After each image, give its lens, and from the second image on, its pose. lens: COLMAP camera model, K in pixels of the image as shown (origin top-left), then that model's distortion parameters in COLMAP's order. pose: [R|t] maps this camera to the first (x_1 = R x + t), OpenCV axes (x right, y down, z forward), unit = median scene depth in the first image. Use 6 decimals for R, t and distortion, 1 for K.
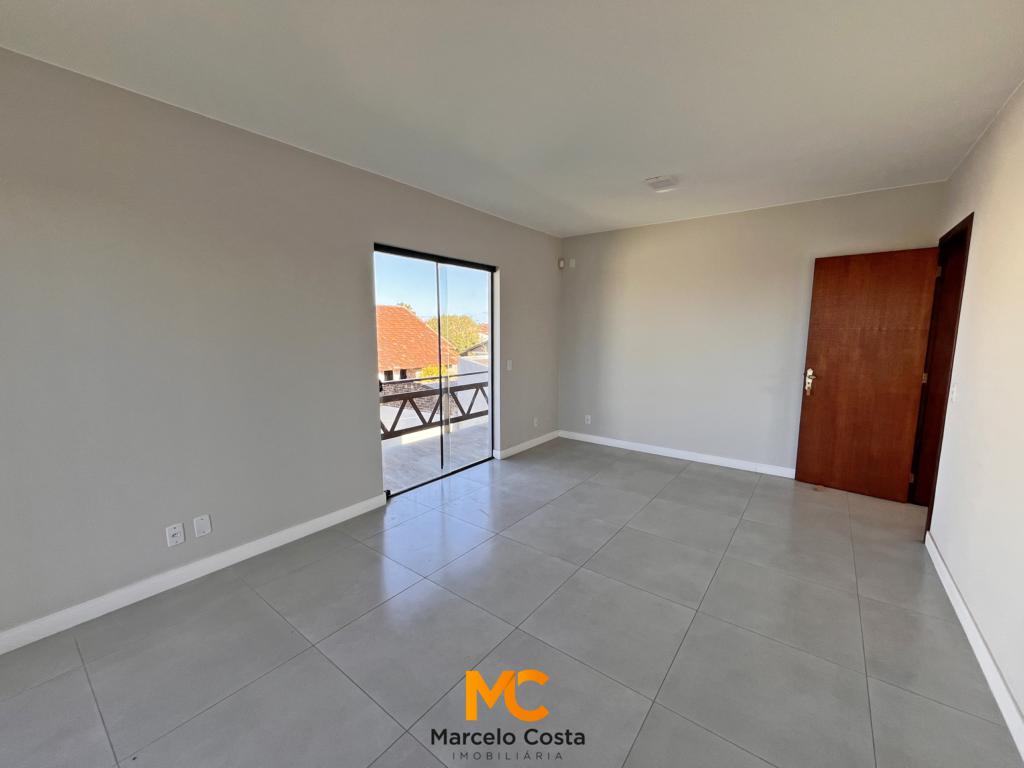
lens RADIAL K [[411.9, 0, 509.0], [0, 411.9, 382.3], [0, 0, 1]] dist [-0.002650, -0.000193]
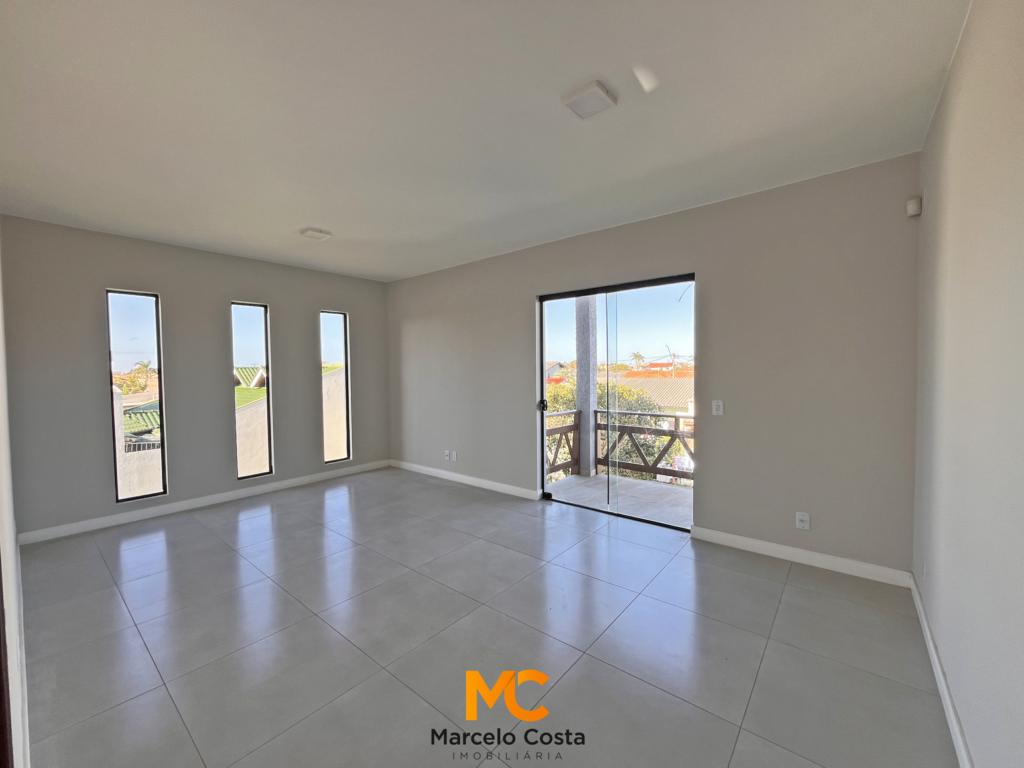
lens RADIAL K [[411.9, 0, 509.0], [0, 411.9, 382.3], [0, 0, 1]] dist [-0.002650, -0.000193]
pose [[-0.040794, 0.033021, -0.998622, 0.896083], [-0.110803, 0.993140, 0.037366, -0.091723], [0.993005, 0.112175, -0.036856, 0.877671]]
